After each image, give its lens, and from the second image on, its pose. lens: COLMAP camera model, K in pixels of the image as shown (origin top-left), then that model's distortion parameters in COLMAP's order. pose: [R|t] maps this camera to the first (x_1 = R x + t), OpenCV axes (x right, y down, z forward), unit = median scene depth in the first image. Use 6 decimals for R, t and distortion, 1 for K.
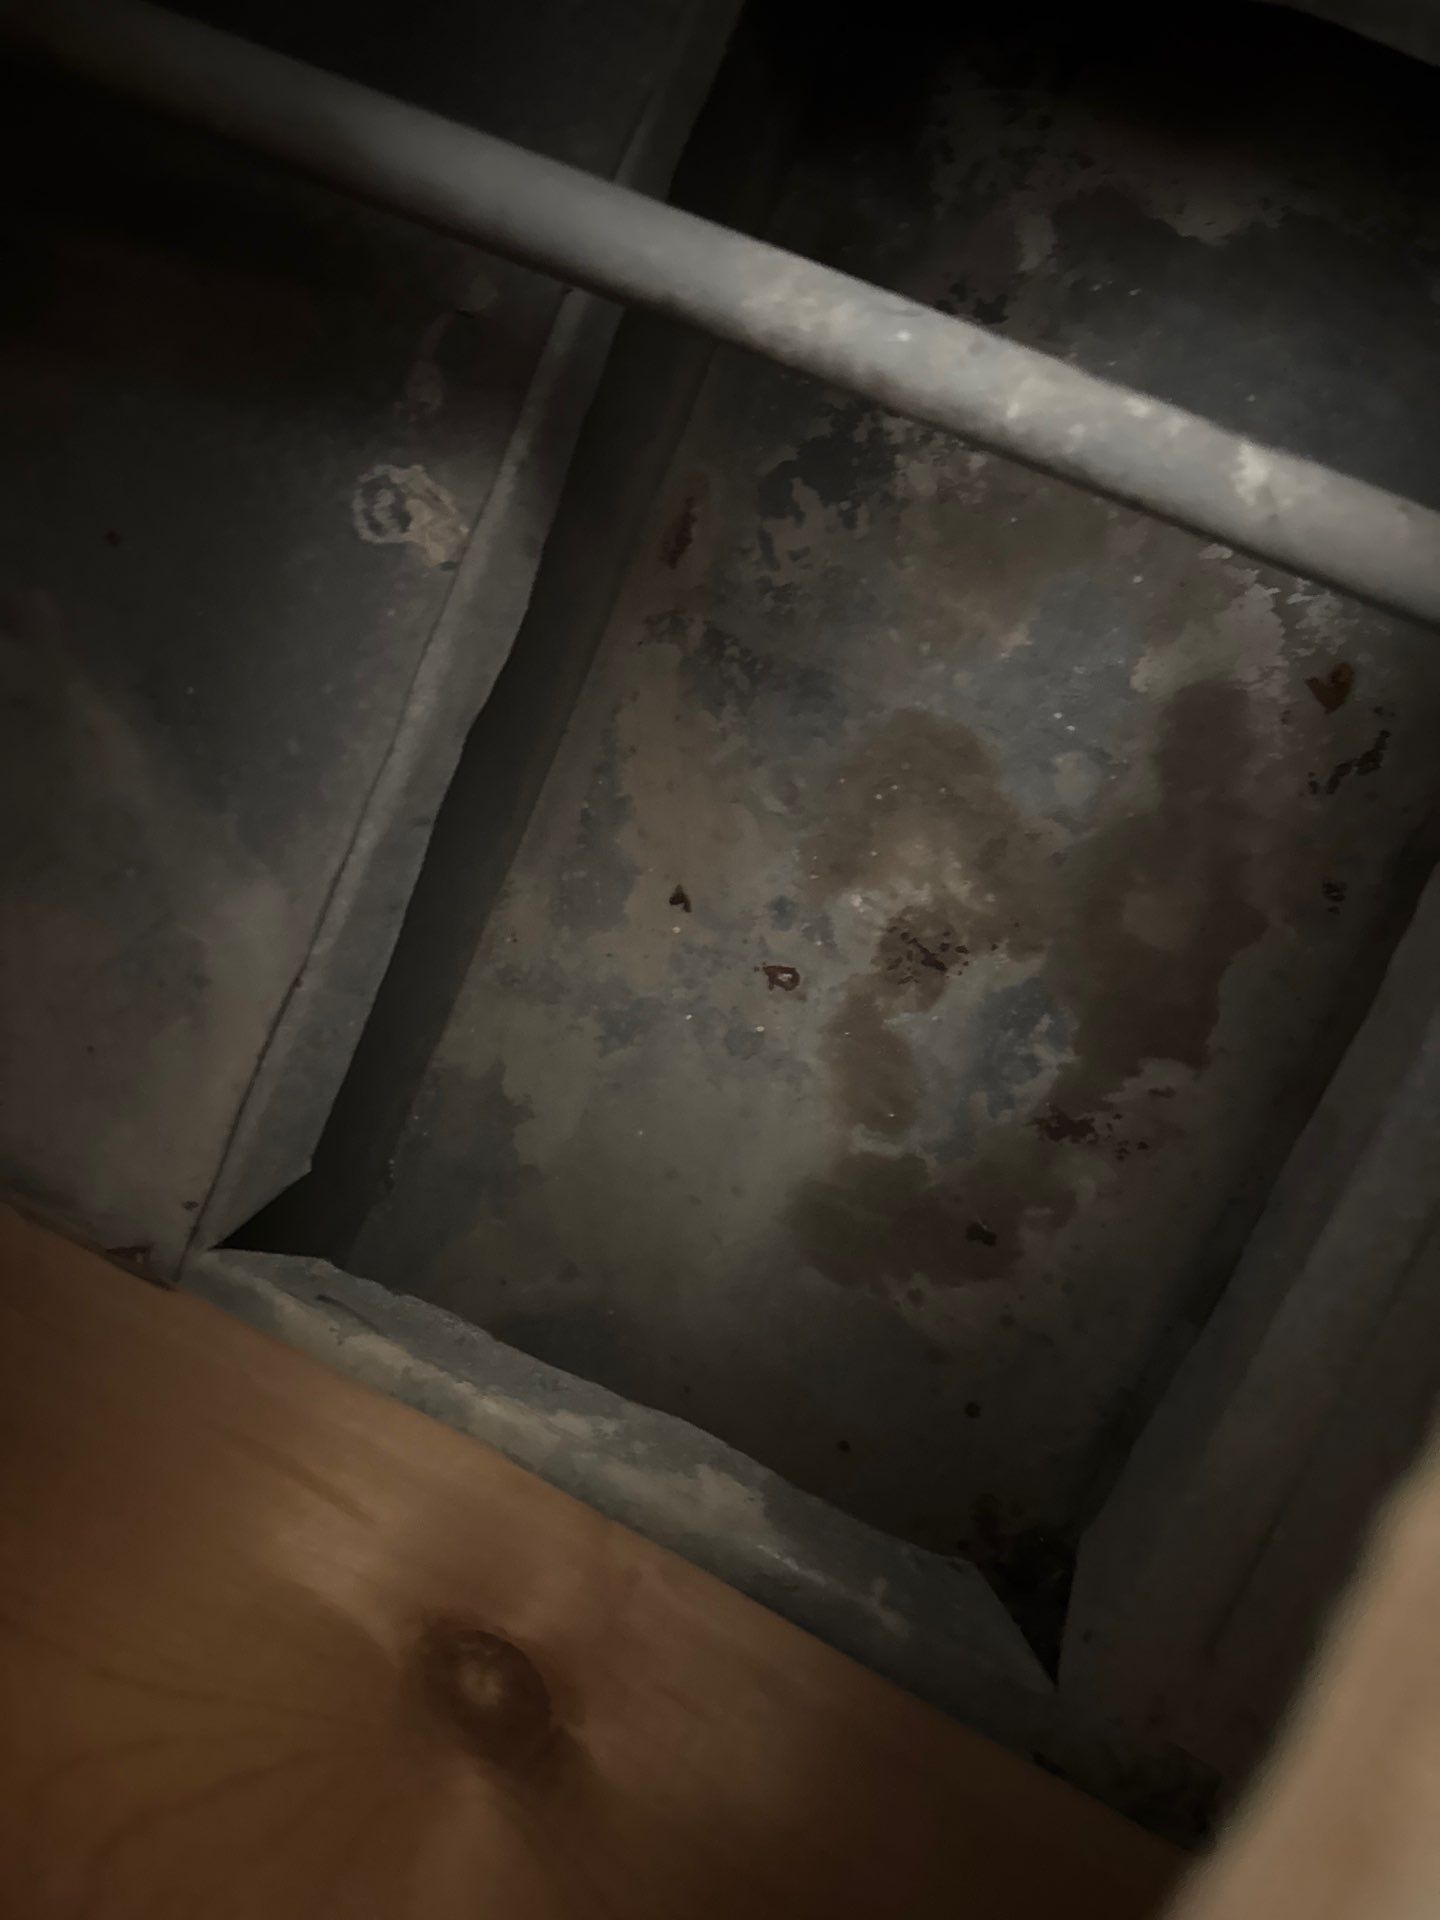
lens RADIAL K [[1442.8, 0, 733.8], [0, 1442.8, 928.2], [0, 0, 1]] dist [0.169919, -0.314500]
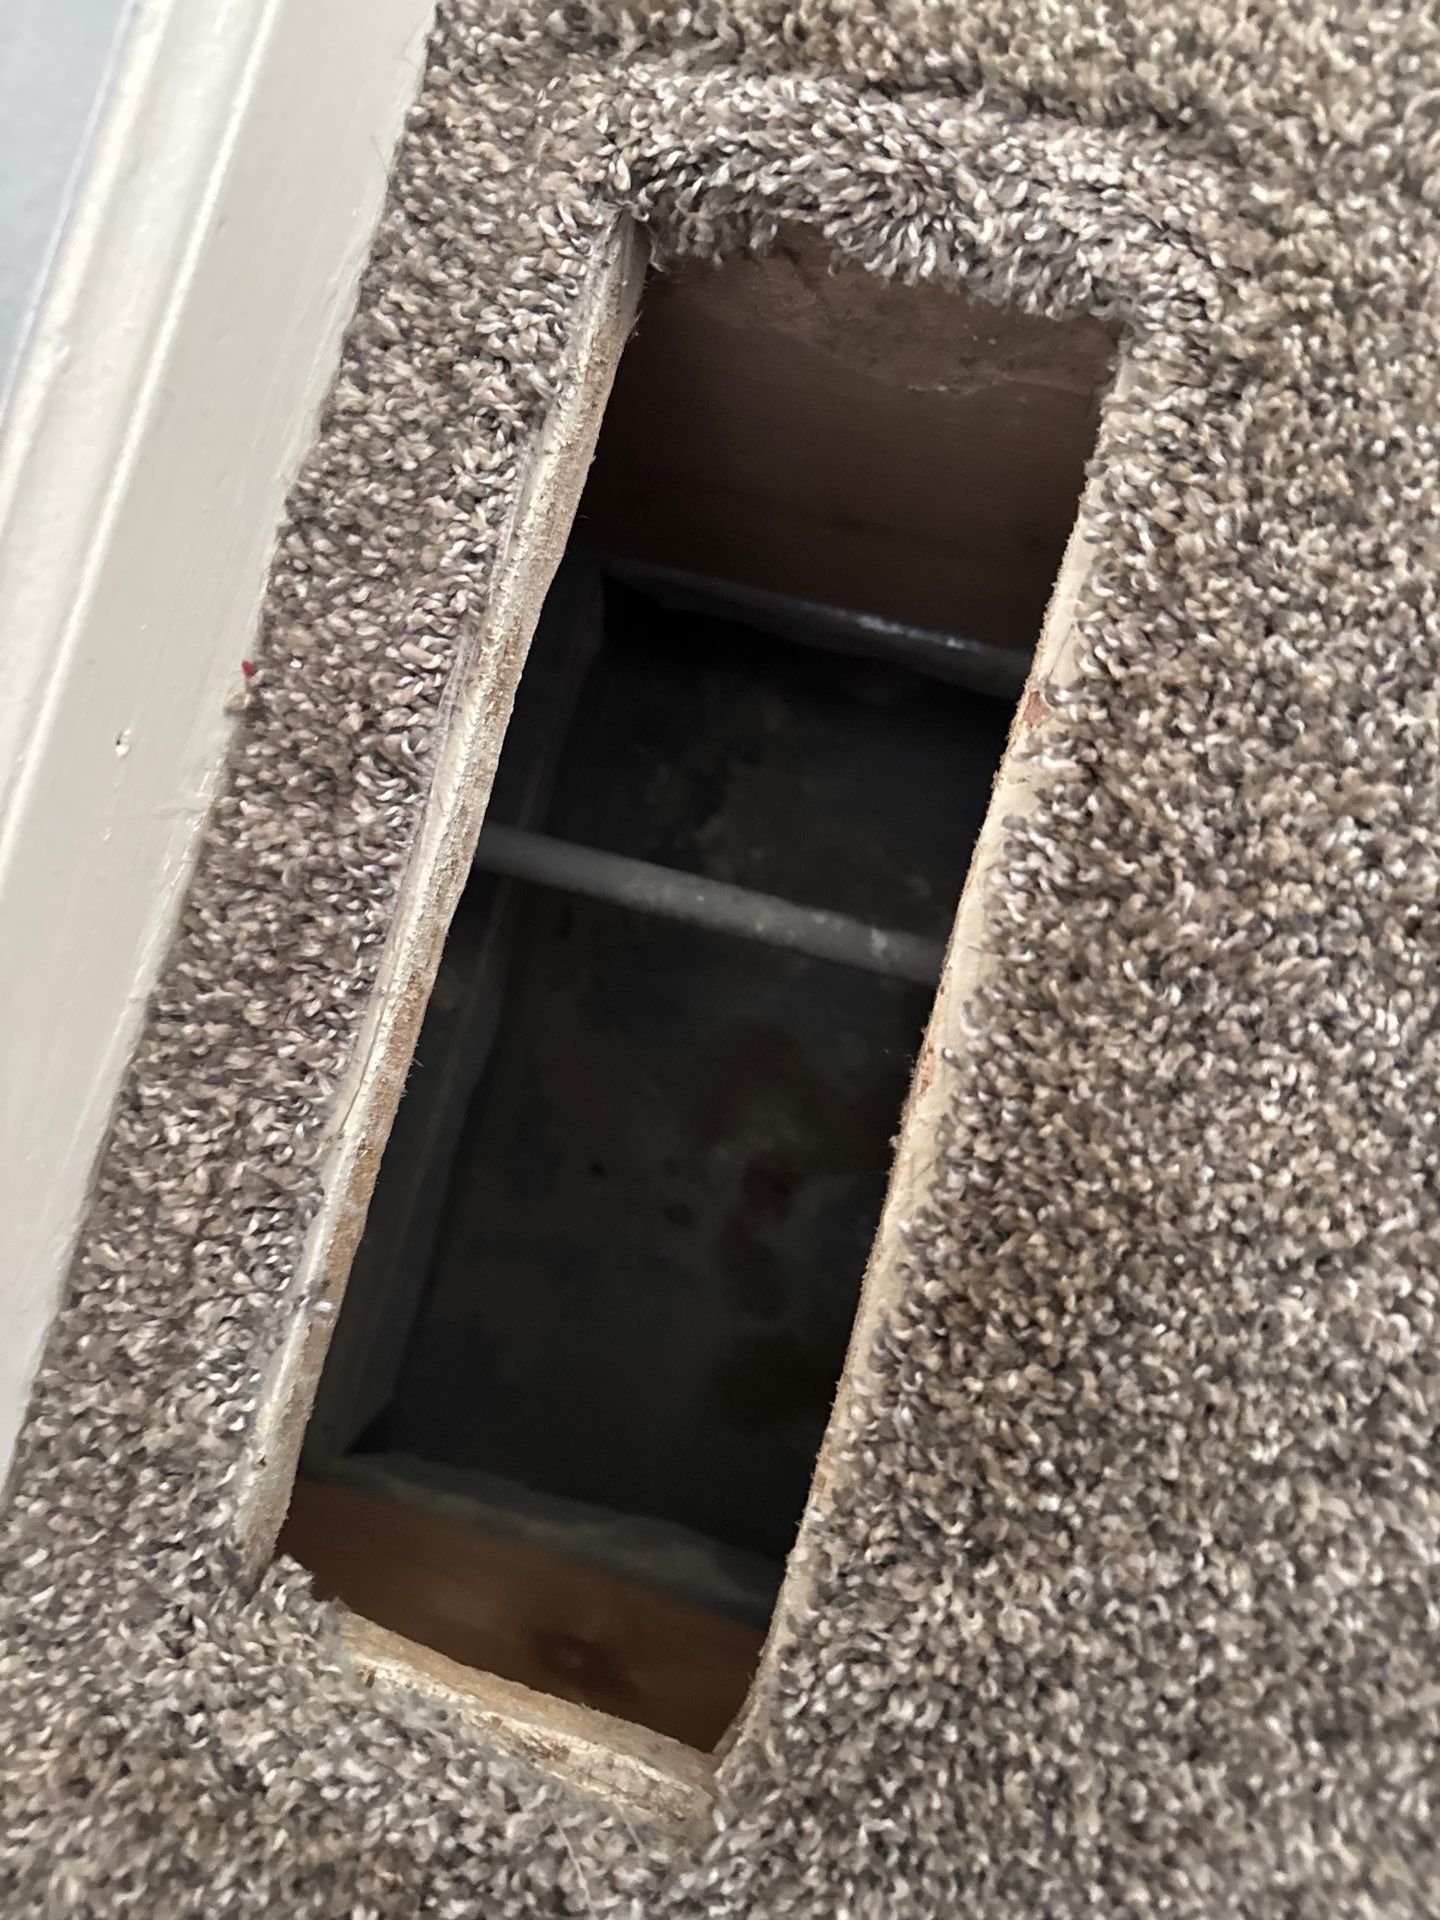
lens RADIAL K [[1442.8, 0, 733.8], [0, 1442.8, 928.2], [0, 0, 1]] dist [0.169919, -0.314500]
pose [[0.986065, -0.129683, 0.104204, -0.024564], [0.143282, 0.980315, -0.135843, -0.041449], [-0.084536, 0.148880, 0.985235, -0.458156]]
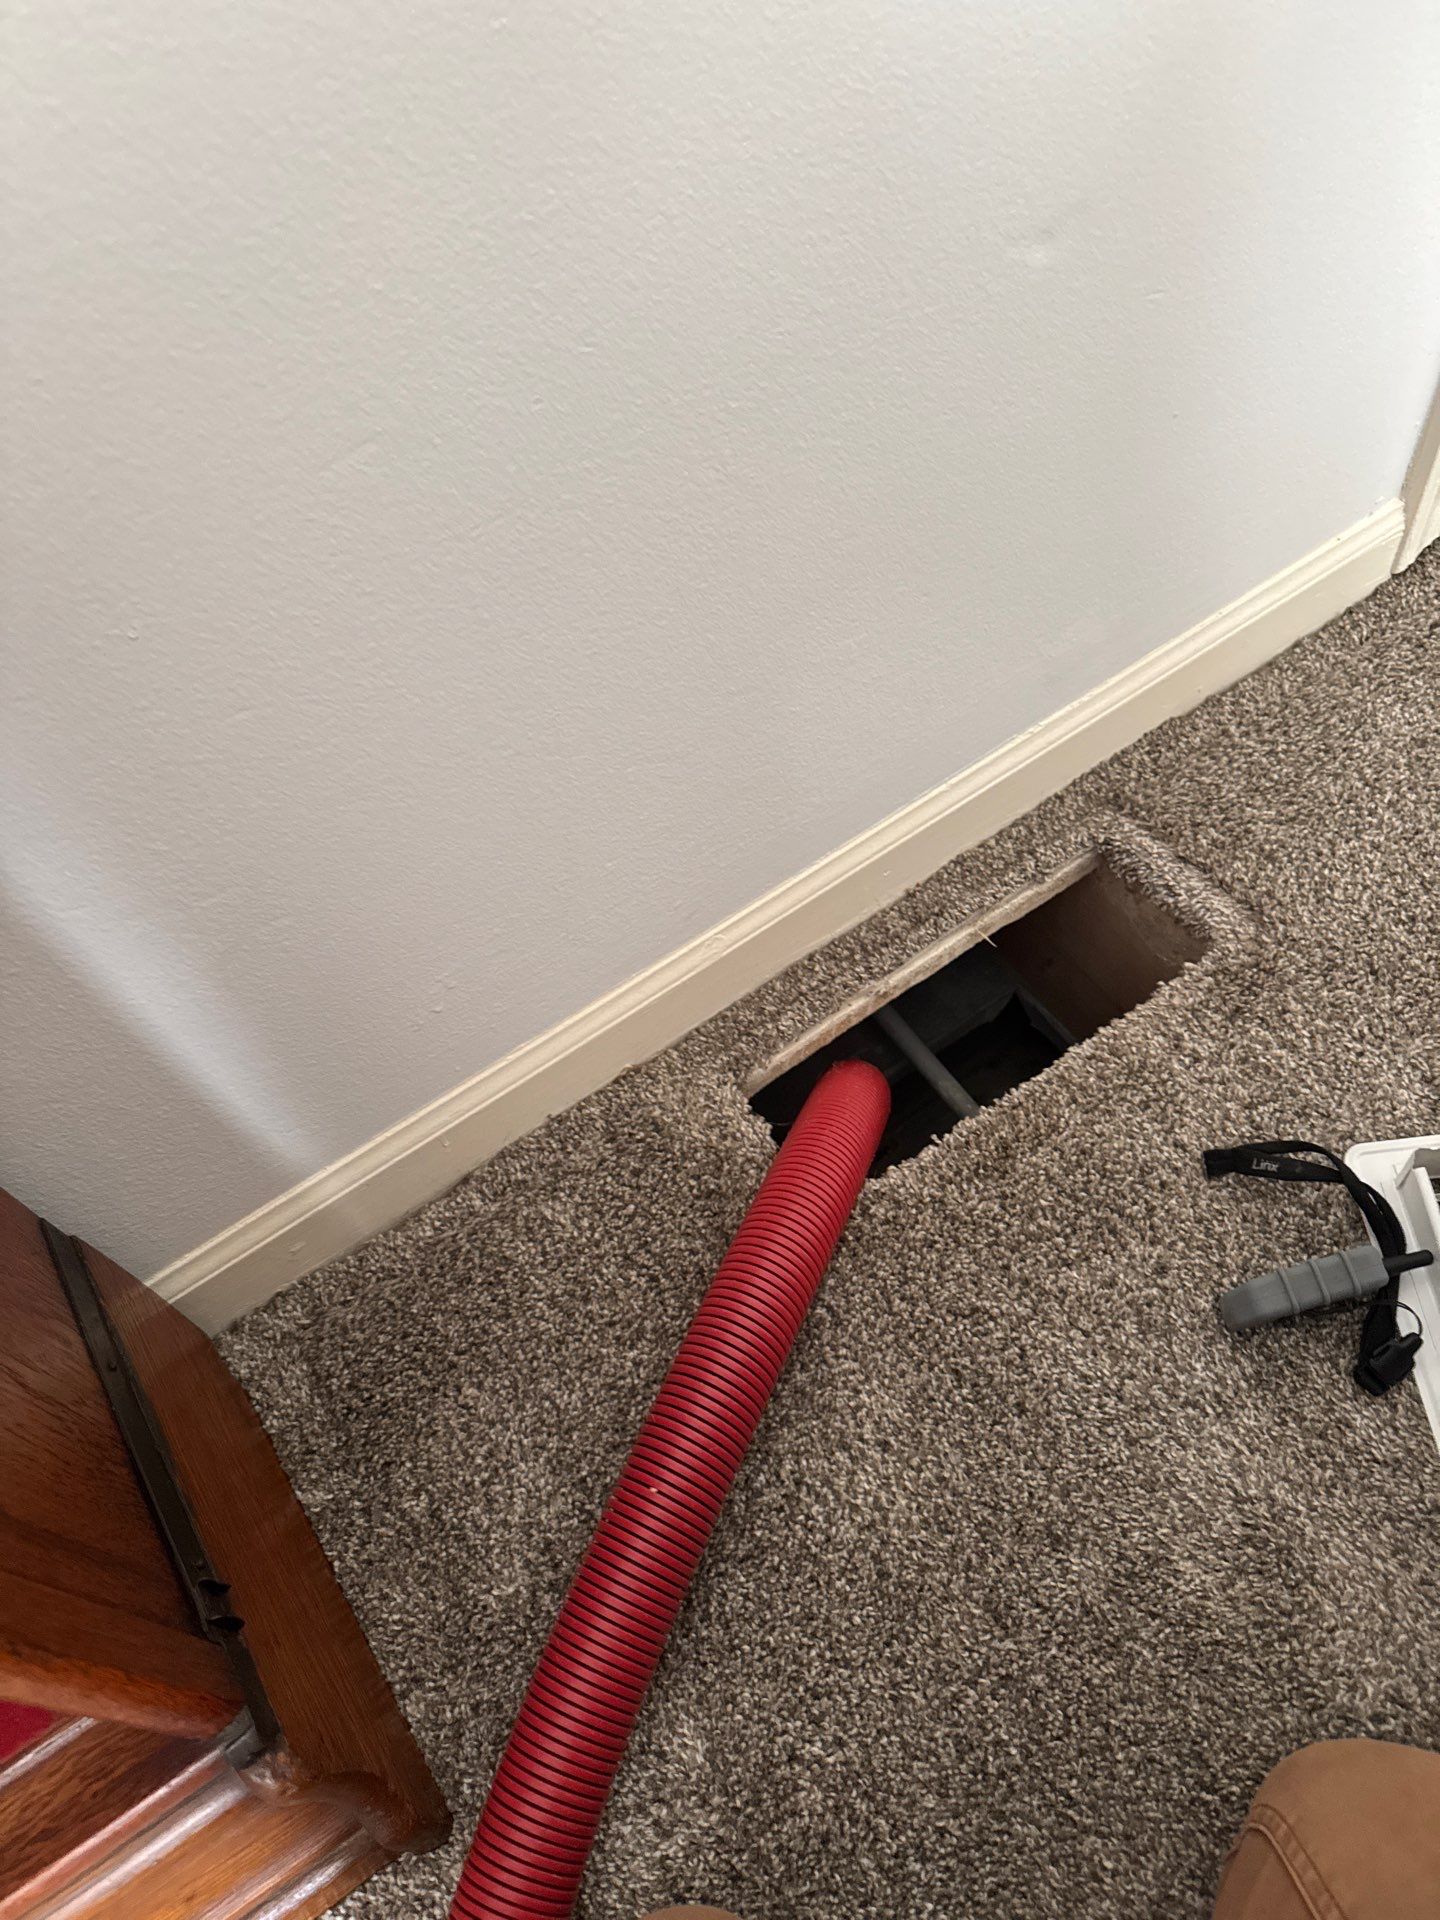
lens RADIAL K [[1442.8, 0, 733.8], [0, 1442.8, 928.2], [0, 0, 1]] dist [0.169919, -0.314500]
pose [[0.847051, 0.481303, -0.225504, 0.213198], [-0.529500, 0.727247, -0.436741, 1.347174], [-0.046208, 0.489346, 0.870865, -2.285521]]
